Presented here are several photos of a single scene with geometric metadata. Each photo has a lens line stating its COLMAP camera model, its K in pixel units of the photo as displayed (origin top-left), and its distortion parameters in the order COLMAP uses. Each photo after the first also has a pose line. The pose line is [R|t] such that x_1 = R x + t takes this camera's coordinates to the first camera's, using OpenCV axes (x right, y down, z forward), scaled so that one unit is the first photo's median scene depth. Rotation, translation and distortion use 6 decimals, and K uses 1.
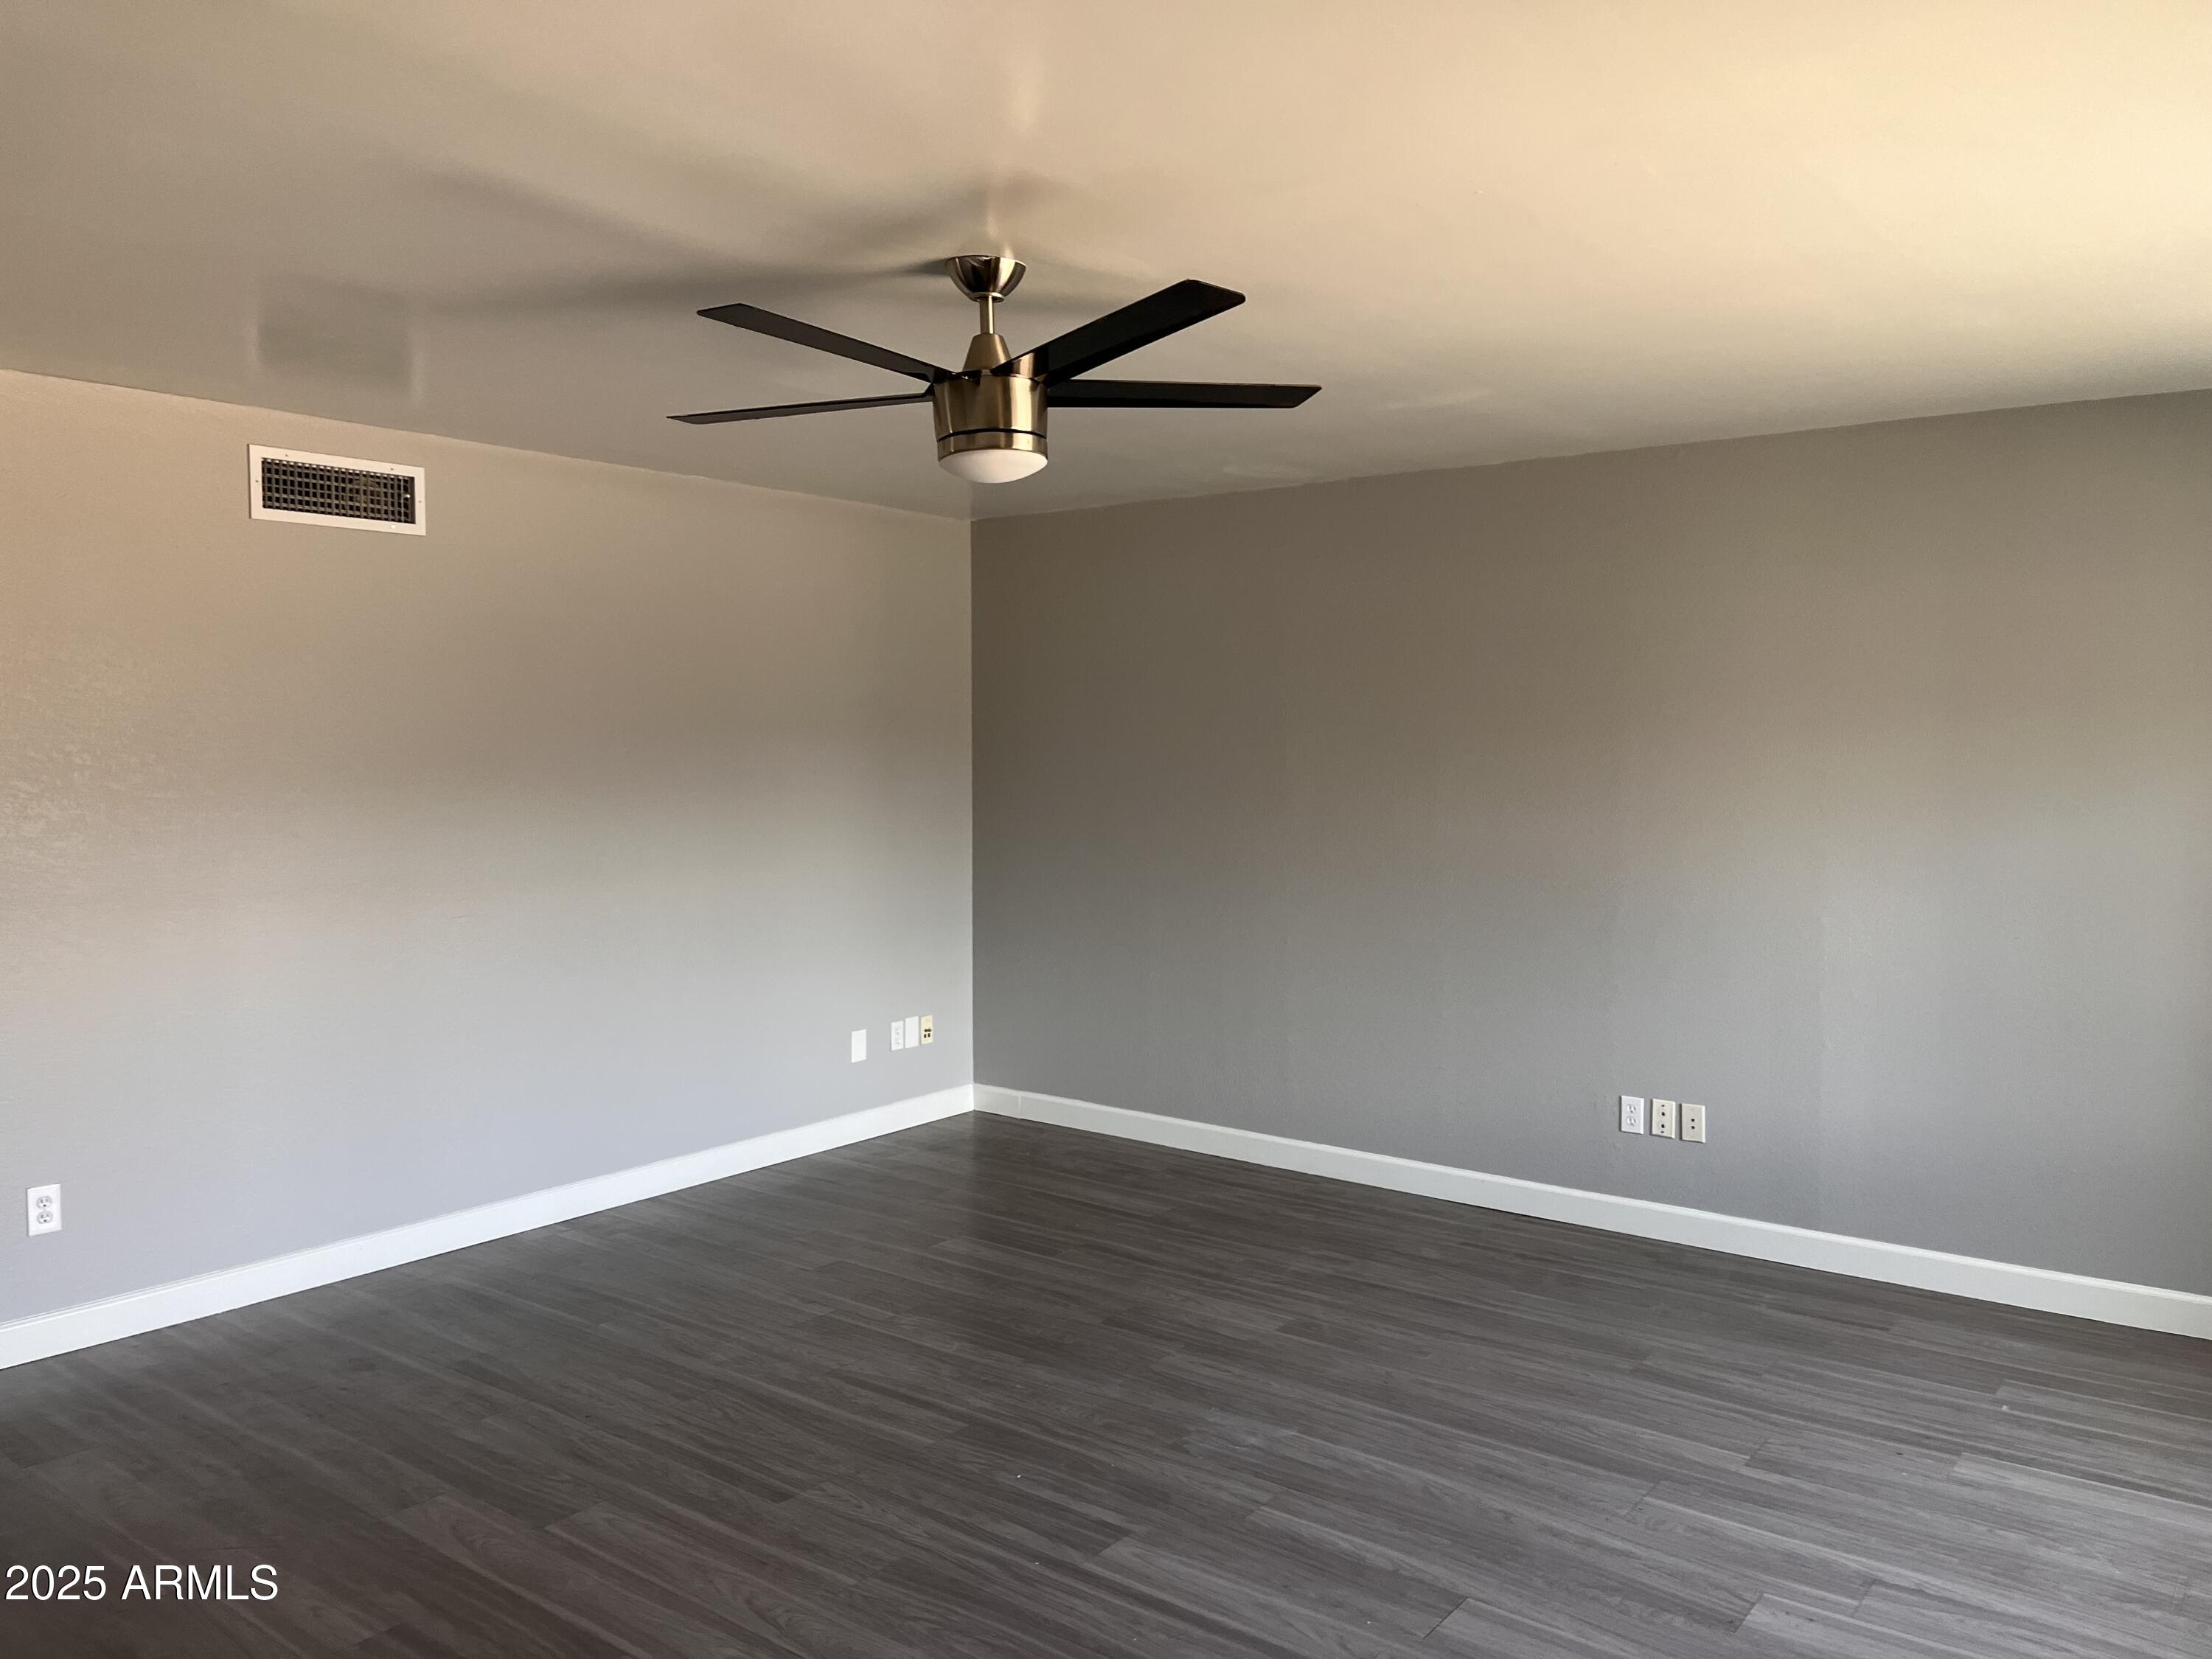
lens RADIAL K [[1683.6, 0, 1094.3], [0, 1683.6, 828.2], [0, 0, 1]] dist [0.044513, -0.063027]
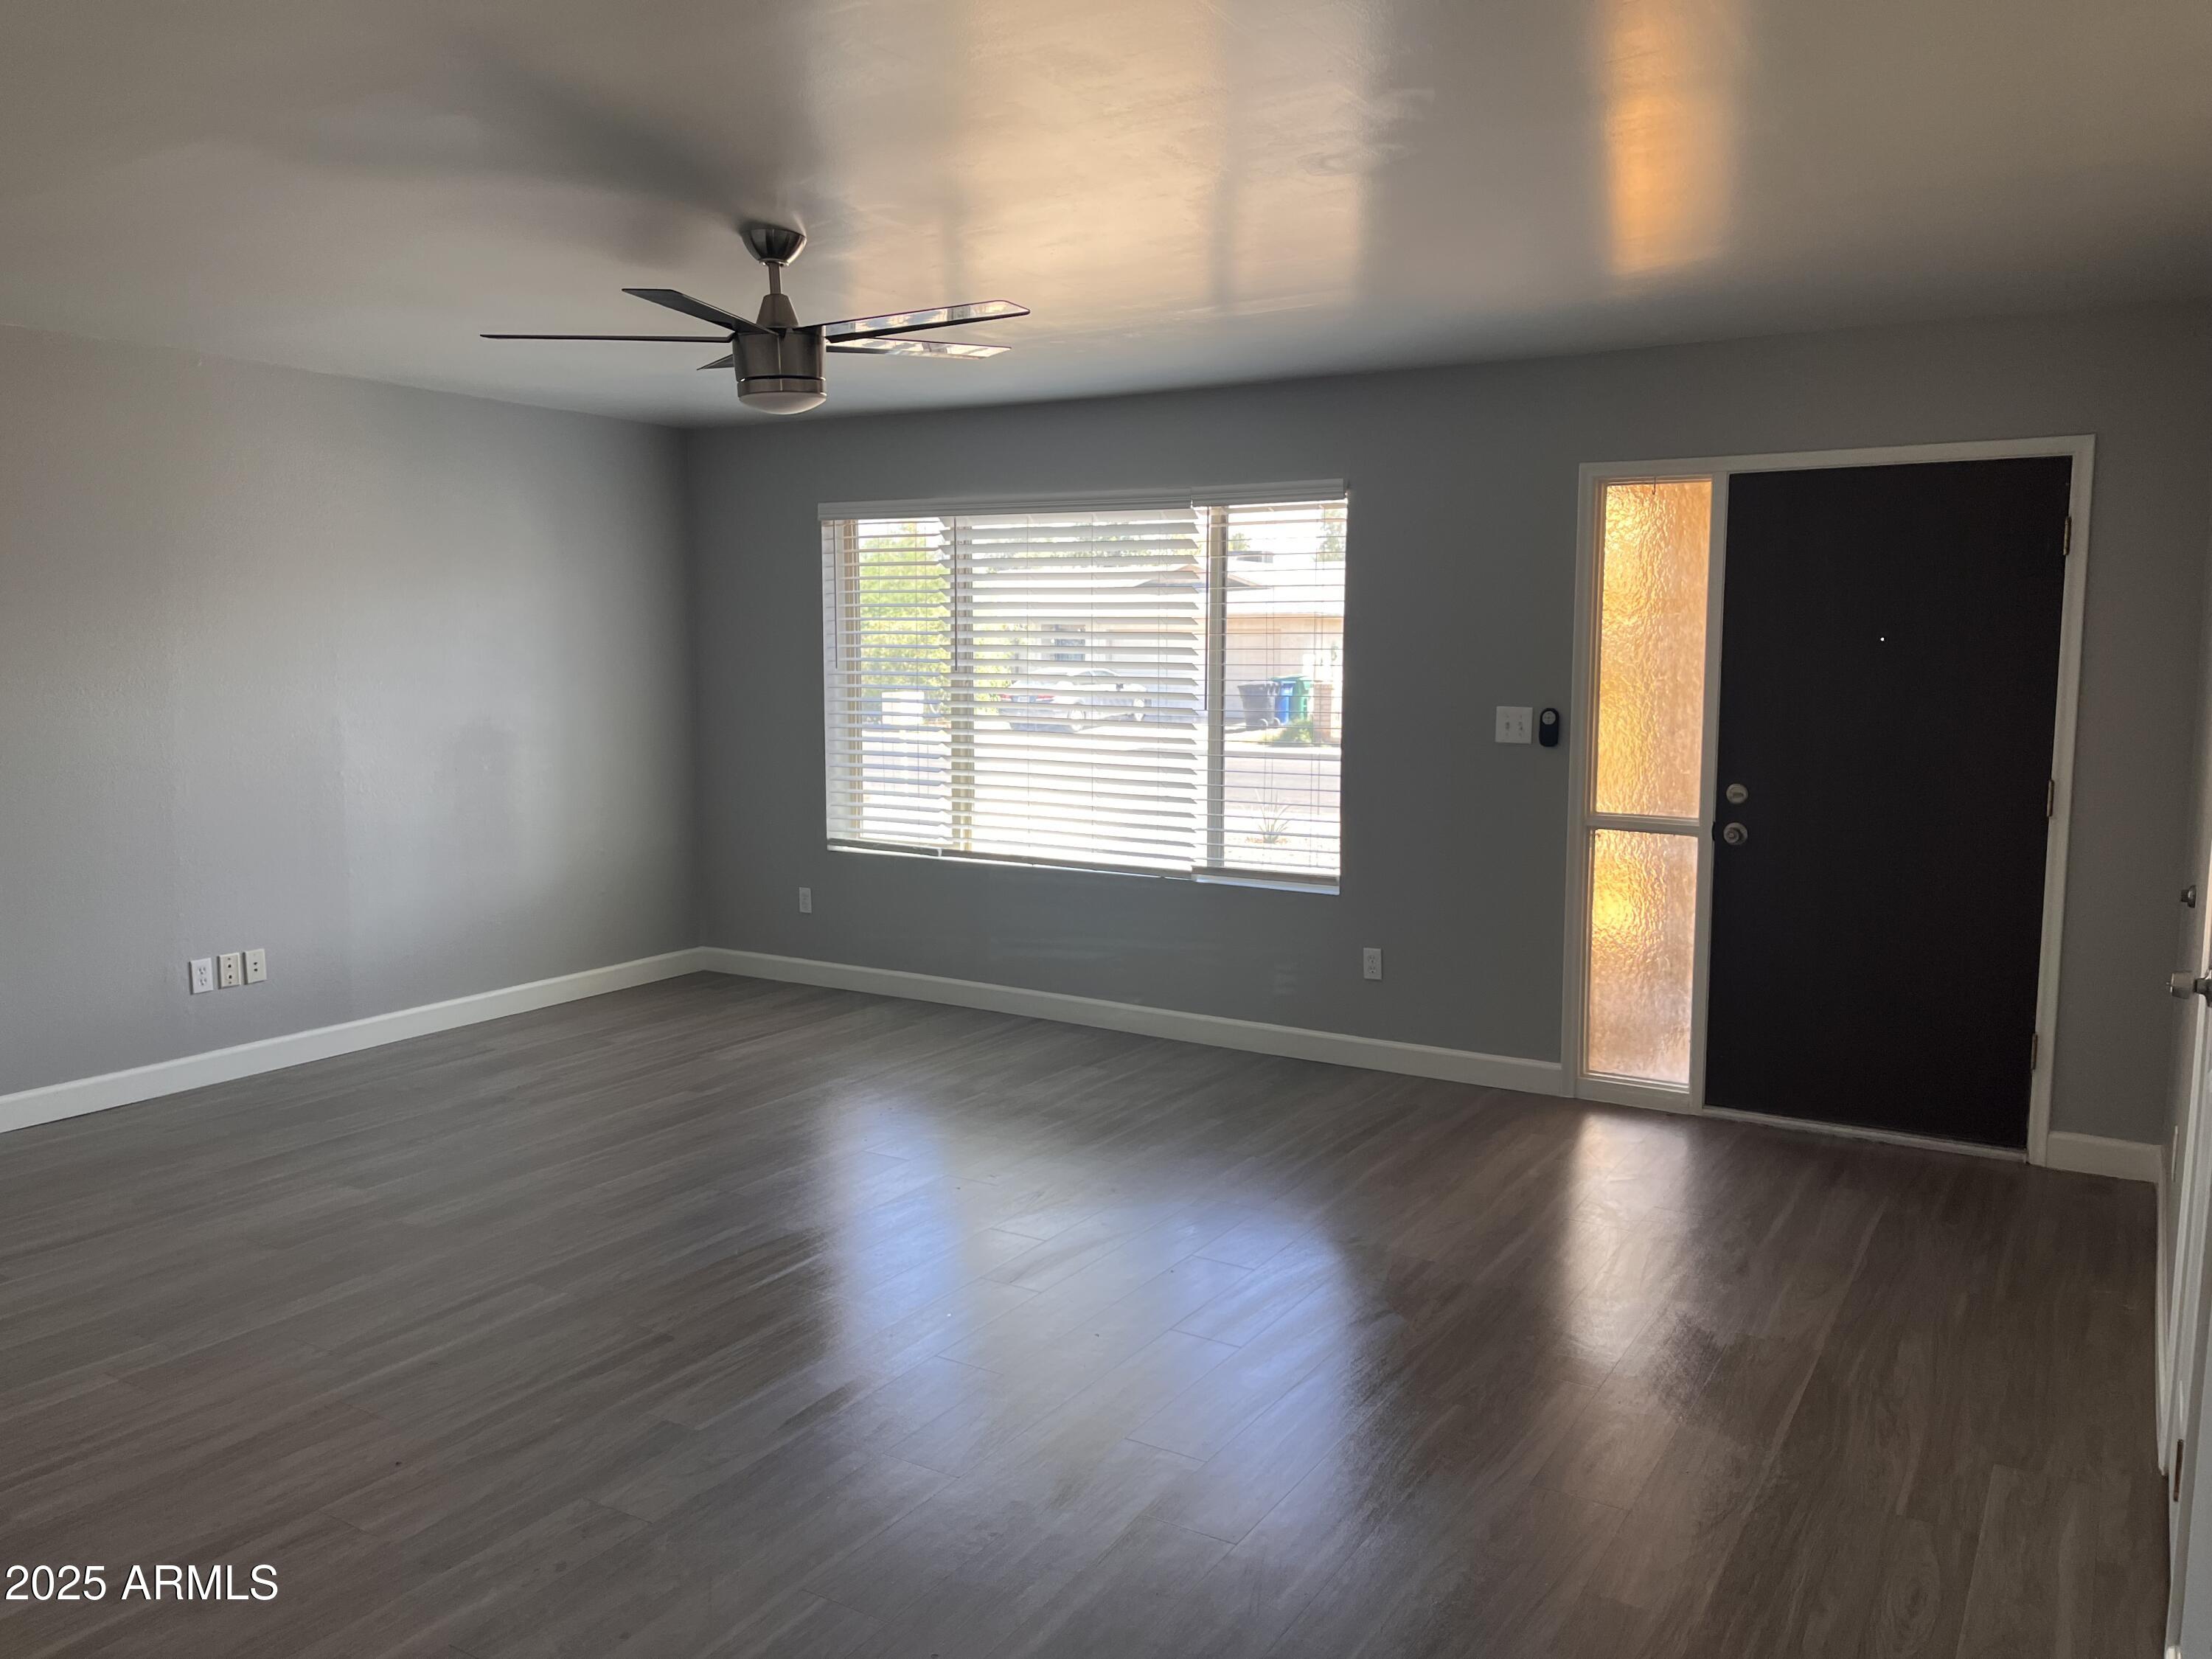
lens RADIAL K [[1683.6, 0, 1094.3], [0, 1683.6, 828.2], [0, 0, 1]] dist [0.044513, -0.063027]
pose [[-0.098275, -0.117210, 0.988233, -1.044571], [0.056025, 0.990813, 0.123088, -0.033280], [-0.993581, 0.067462, -0.090805, 0.687118]]
